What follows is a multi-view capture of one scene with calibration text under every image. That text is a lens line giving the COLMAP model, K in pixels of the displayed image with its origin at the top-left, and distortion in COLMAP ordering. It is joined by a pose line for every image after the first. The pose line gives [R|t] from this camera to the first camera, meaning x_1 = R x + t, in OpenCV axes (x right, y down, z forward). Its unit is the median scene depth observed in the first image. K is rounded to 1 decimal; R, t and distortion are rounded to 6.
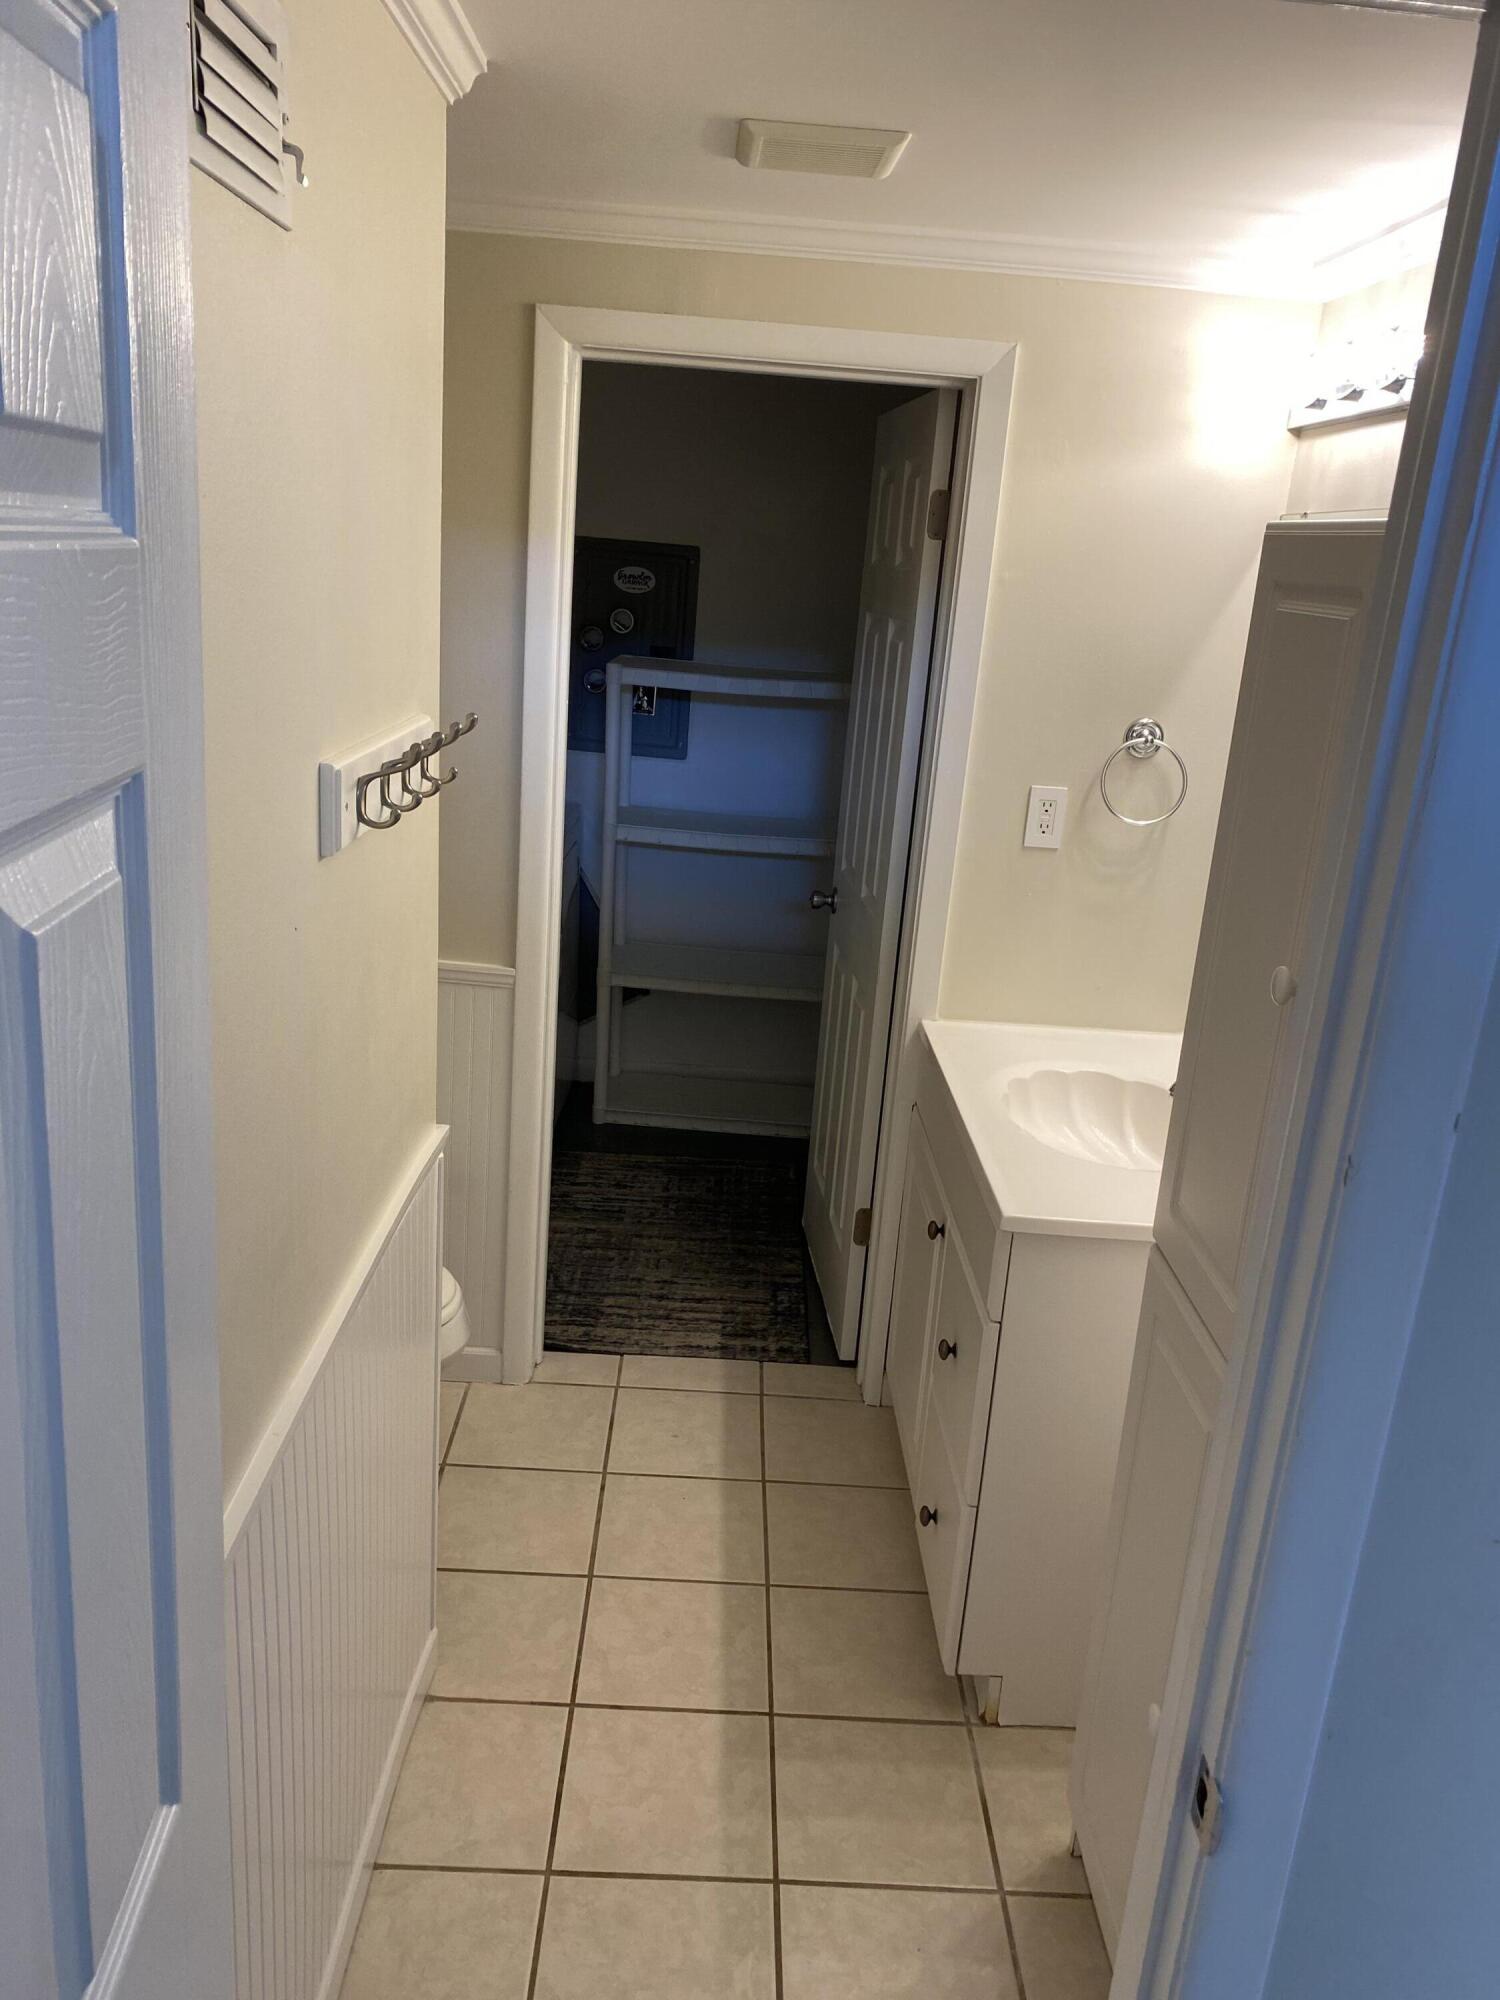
lens RADIAL K [[1507.4, 0, 768.5], [0, 1507.4, 1001.8], [0, 0, 1]] dist [0.028316, 0.001540]
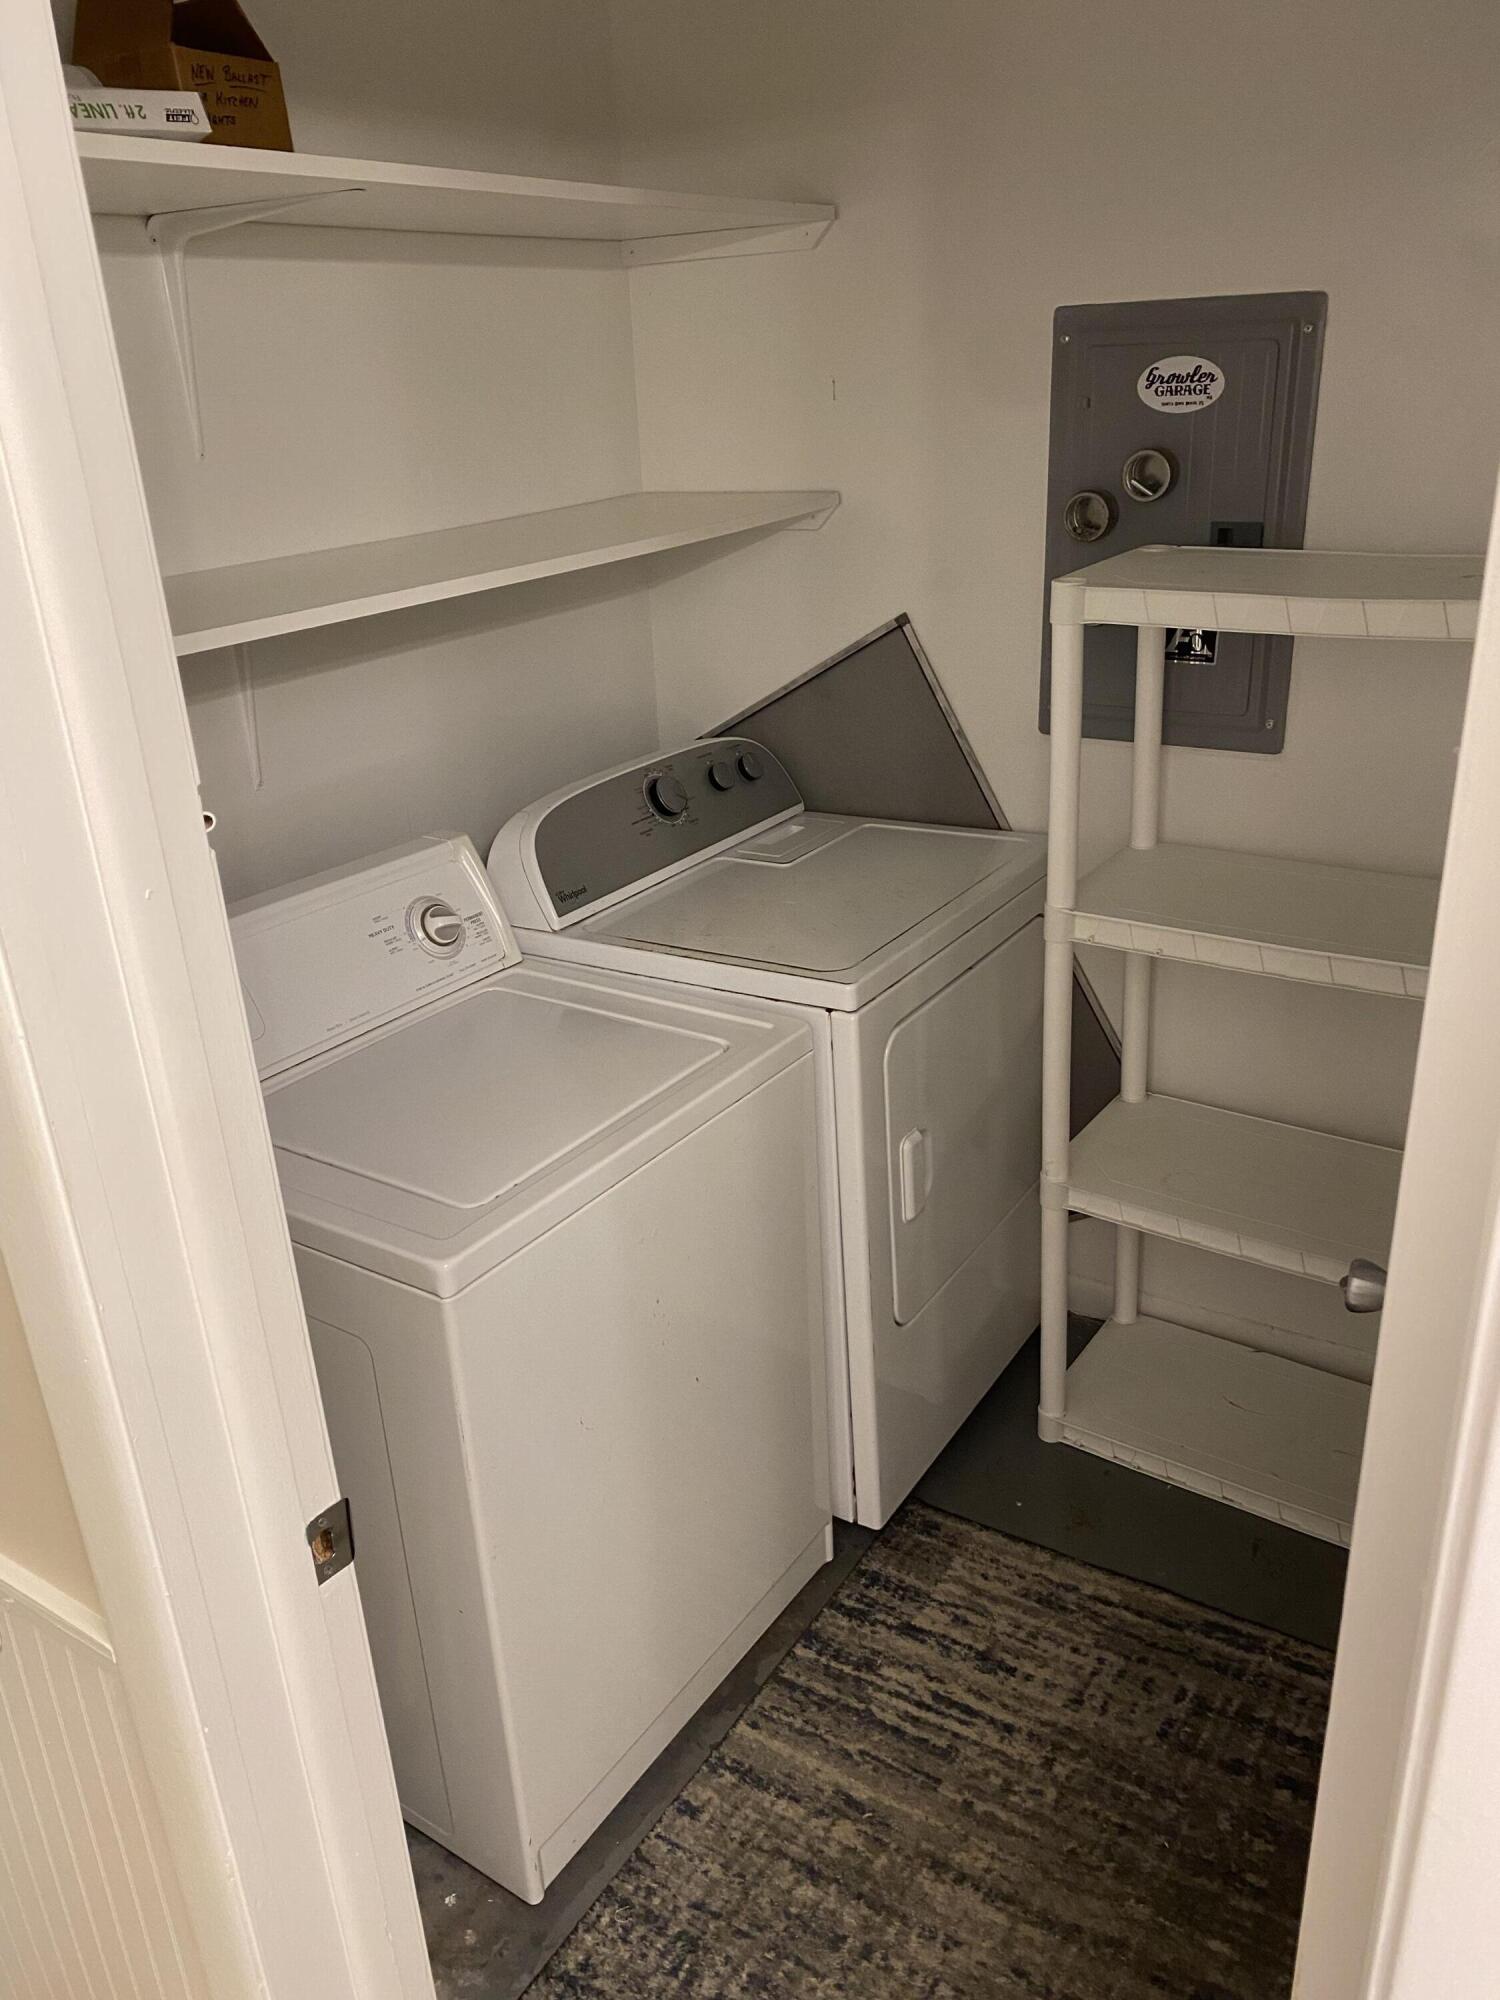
lens RADIAL K [[1507.4, 0, 768.5], [0, 1507.4, 1001.8], [0, 0, 1]] dist [0.028316, 0.001540]
pose [[0.833580, 0.098792, -0.543494, 0.086774], [-0.042421, 0.992421, 0.115332, -0.140791], [0.550768, -0.073083, 0.831453, 0.535121]]
